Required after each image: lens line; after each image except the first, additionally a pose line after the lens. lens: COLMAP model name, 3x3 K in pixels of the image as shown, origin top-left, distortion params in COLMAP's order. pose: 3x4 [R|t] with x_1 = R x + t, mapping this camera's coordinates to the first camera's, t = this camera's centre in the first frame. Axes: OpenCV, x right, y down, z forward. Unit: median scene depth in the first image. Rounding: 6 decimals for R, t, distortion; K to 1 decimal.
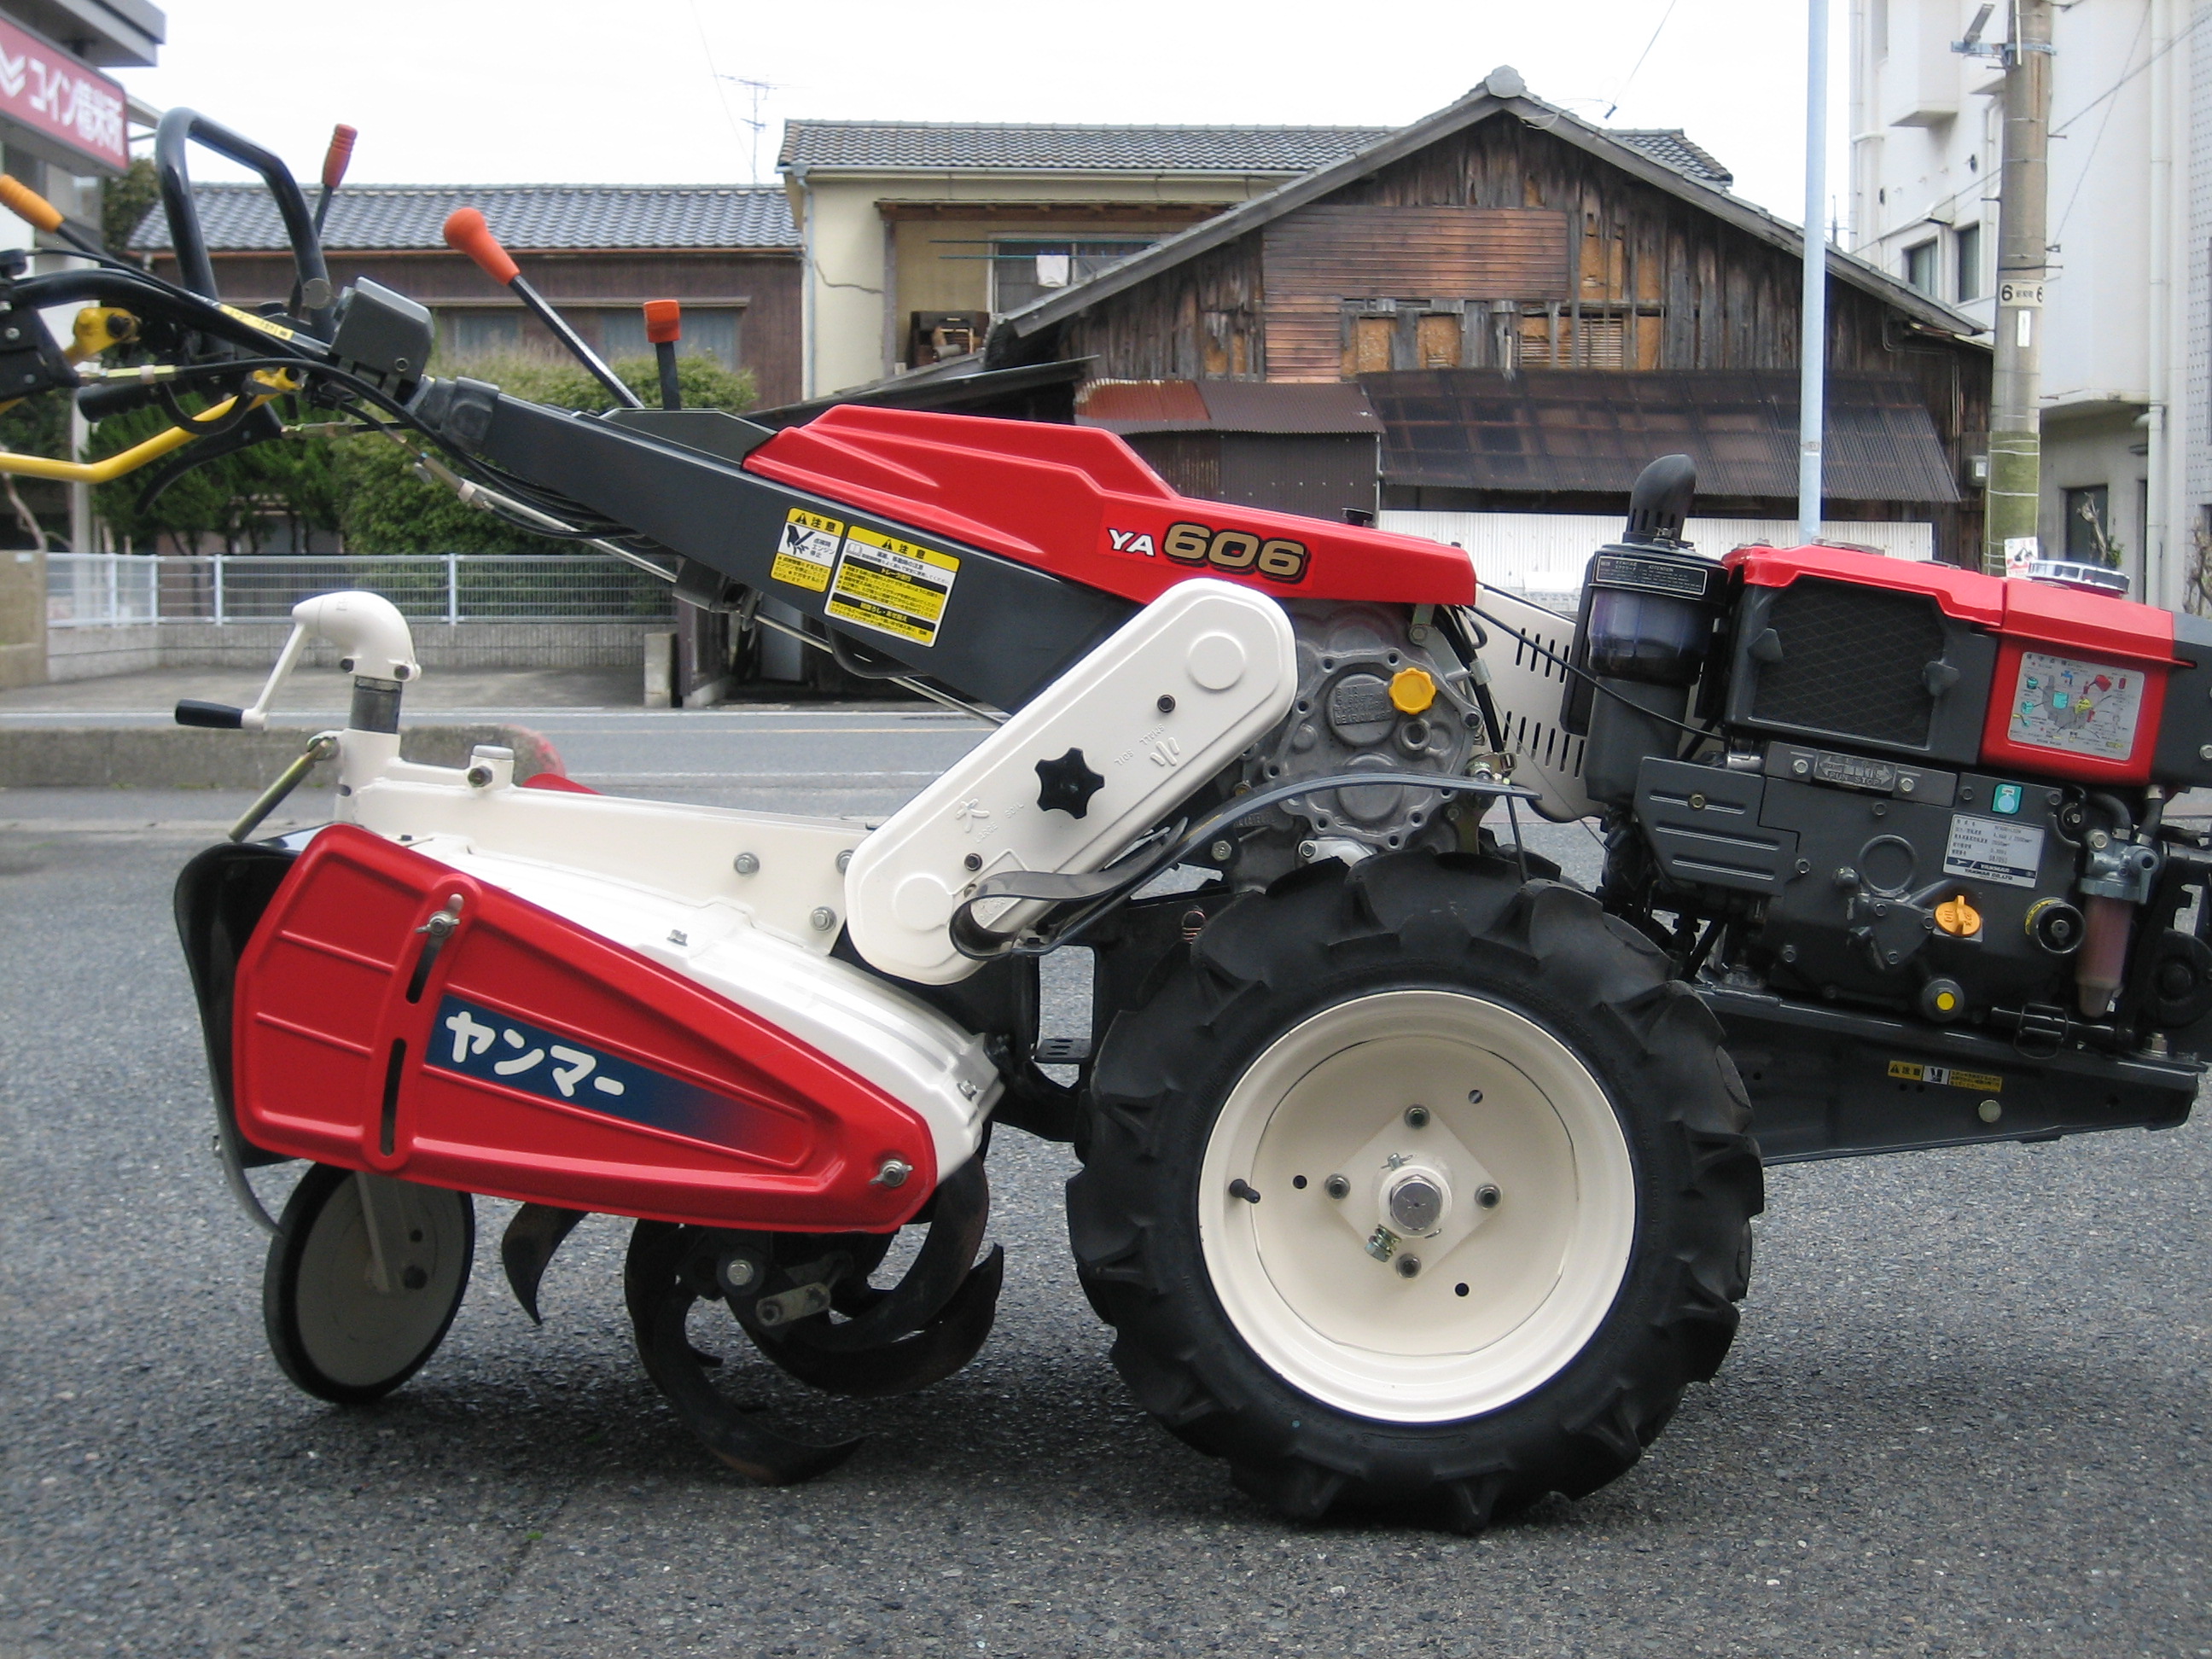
lens RADIAL K [[3316.4, 0, 1106.0], [0, 3316.4, 829.5], [0, 0, 1]] dist [-0.114646, 0.154152]
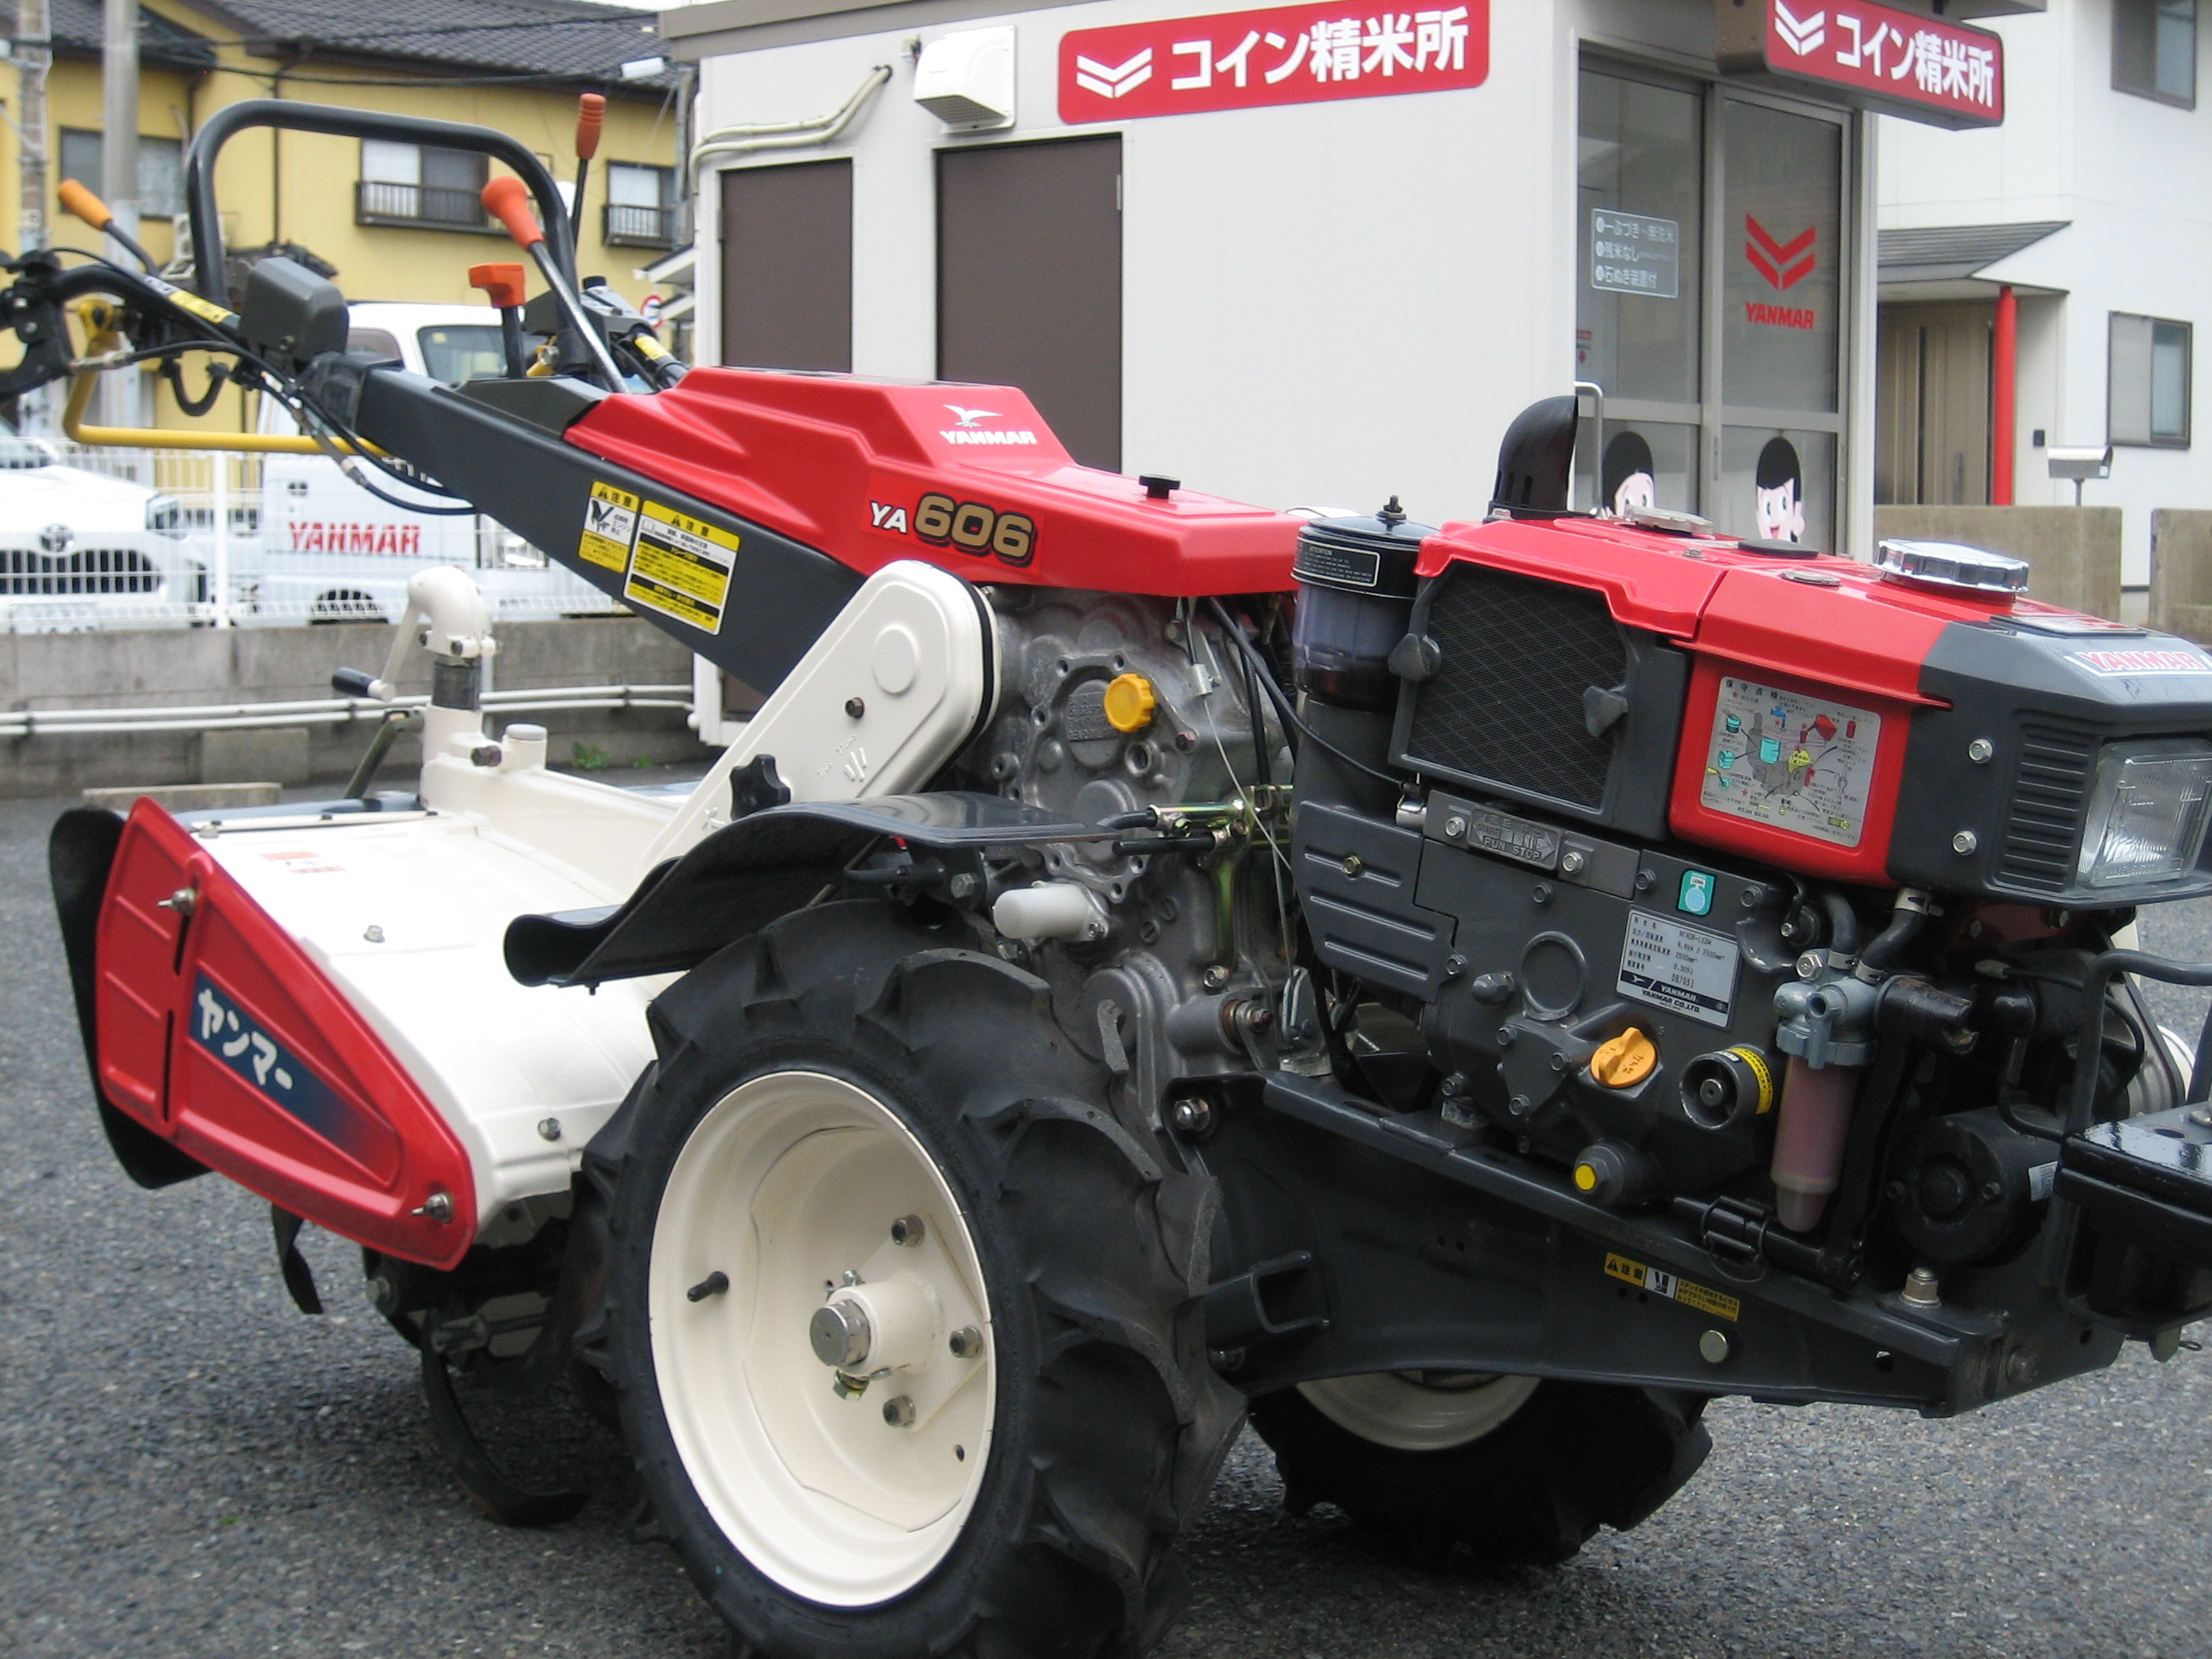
lens RADIAL K [[3316.4, 0, 1106.0], [0, 3316.4, 829.5], [0, 0, 1]] dist [-0.114646, 0.154152]
pose [[0.745109, 0.061000, -0.664147, 0.633745], [-0.052930, 0.998076, 0.032288, -0.037799], [0.664839, 0.011095, 0.746905, 0.410518]]
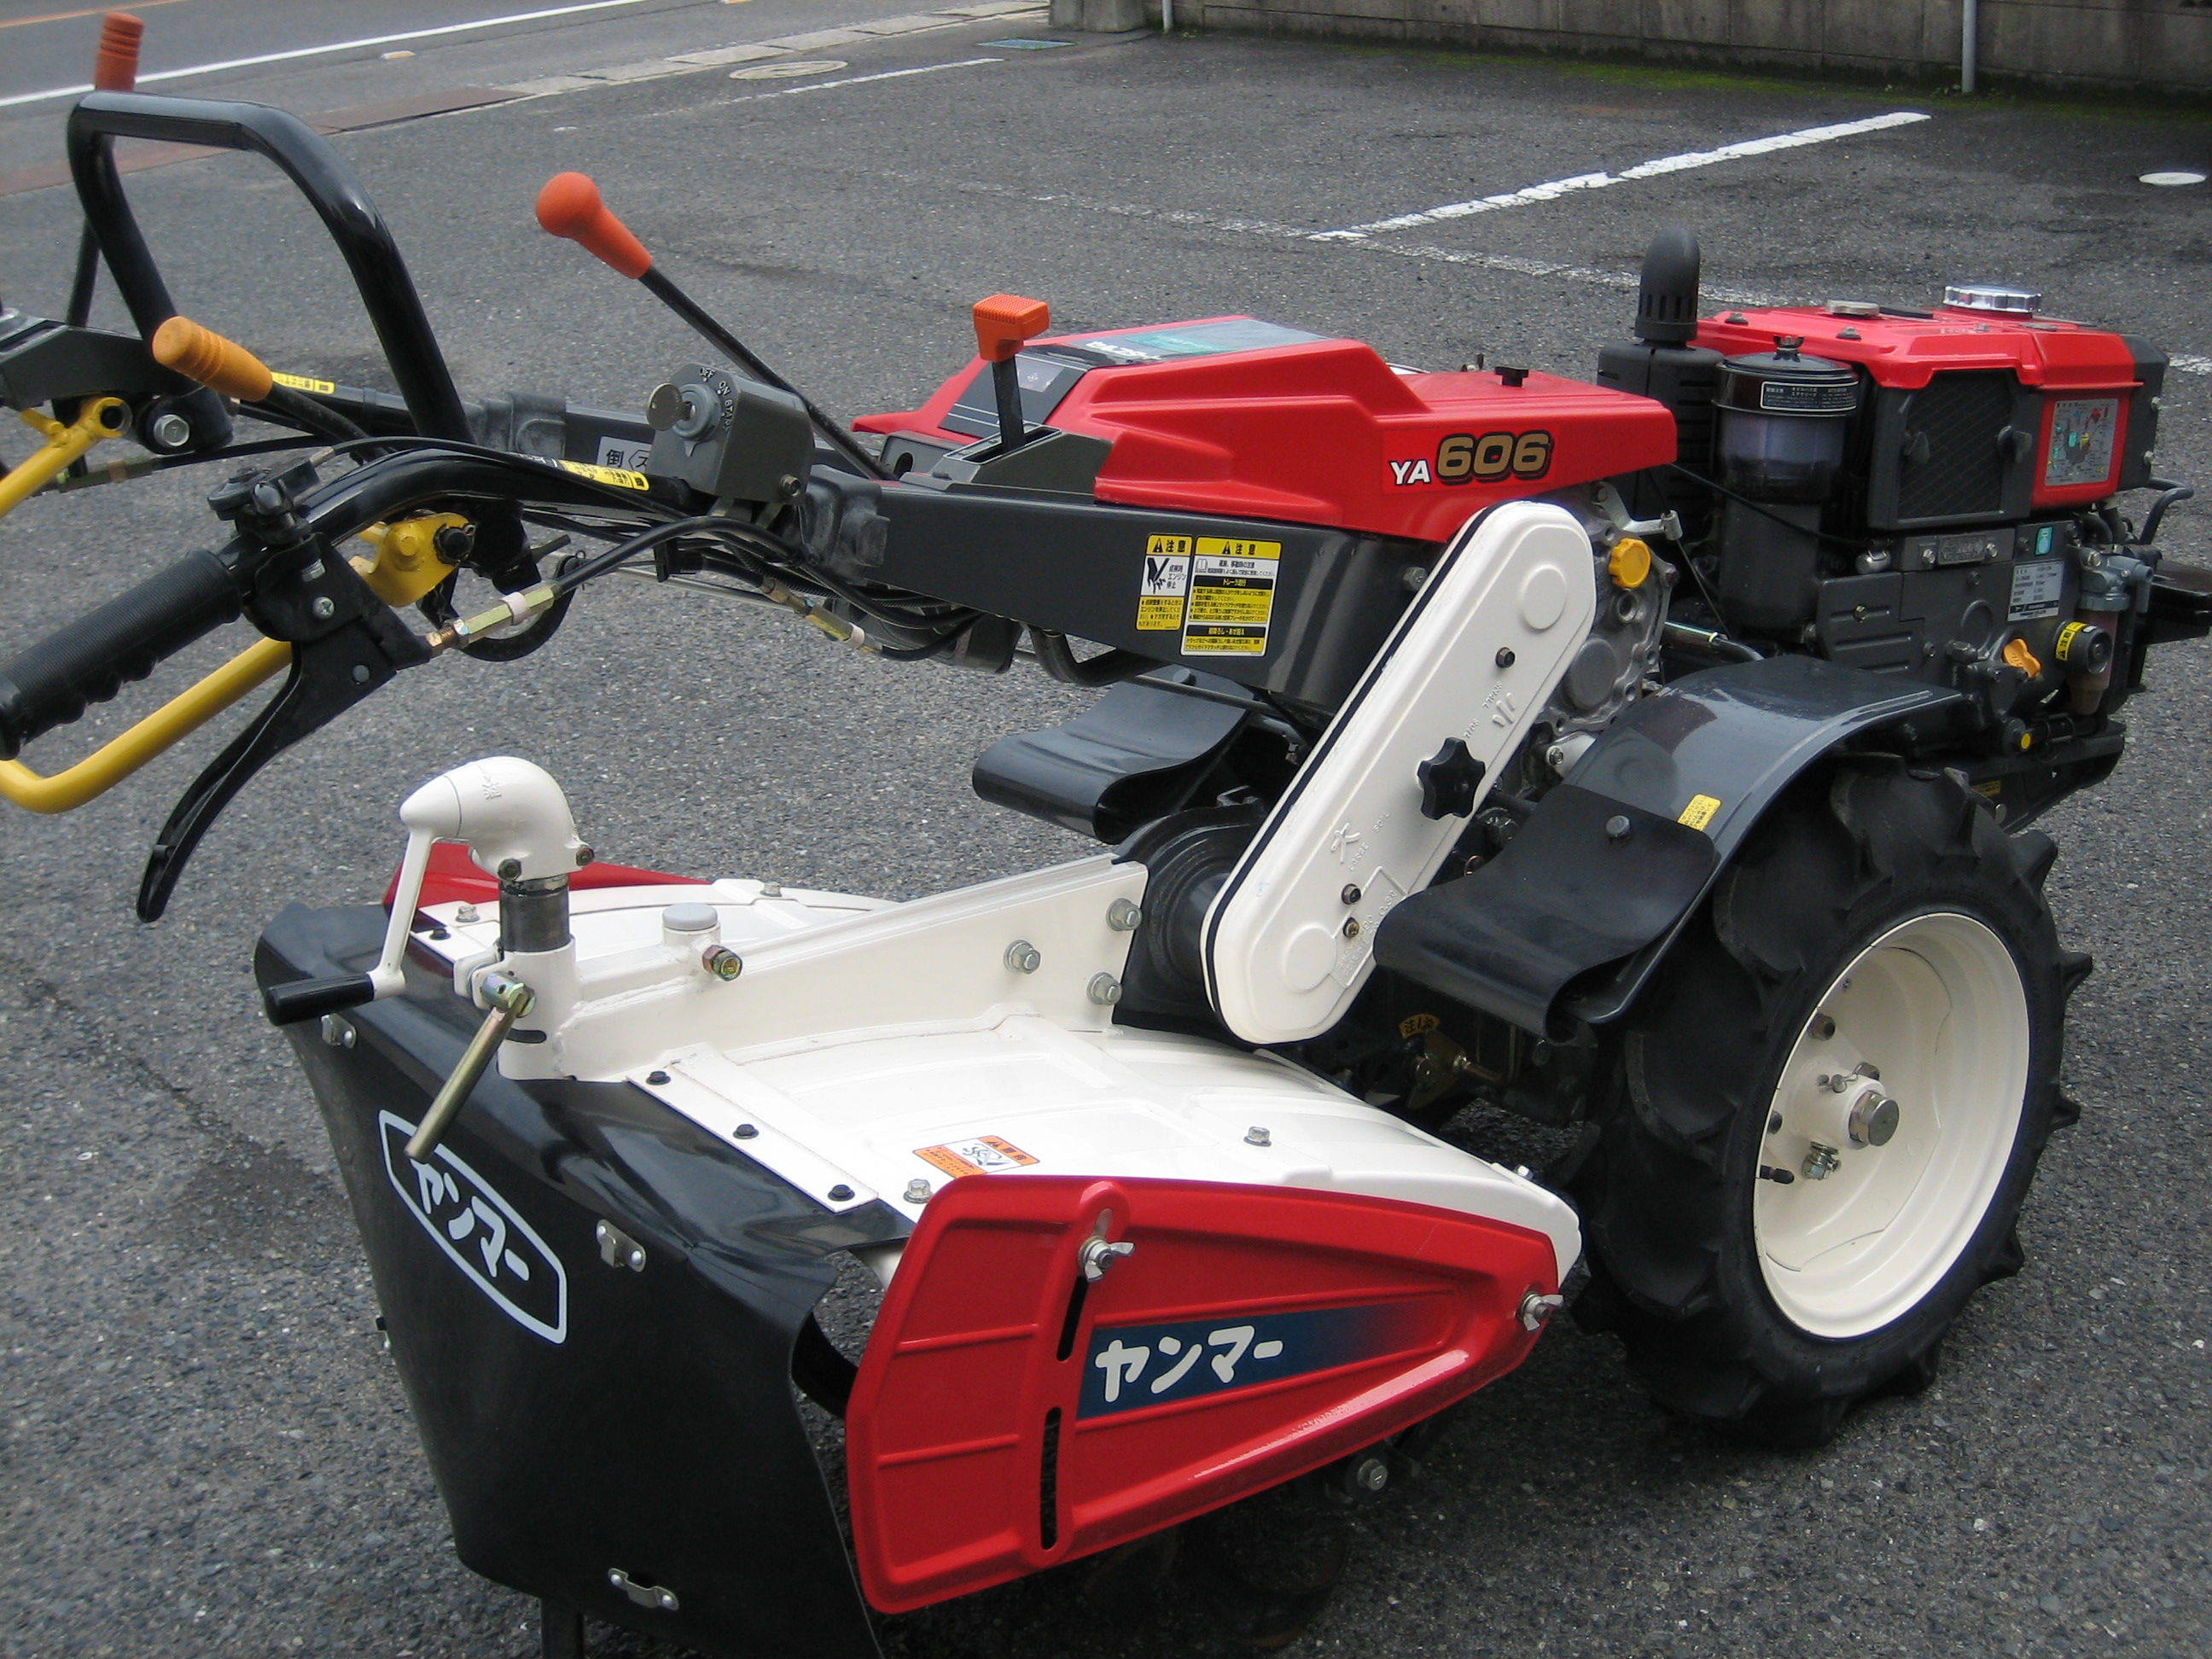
lens RADIAL K [[2832.4, 0, 1106.0], [0, 2832.4, 829.5], [0, 0, 1]] dist [-0.110153, 0.040822]
pose [[0.746431, -0.296182, 0.595917, -0.513642], [0.114788, 0.939375, 0.323106, -0.246821], [-0.655488, -0.172772, 0.735177, 0.520557]]
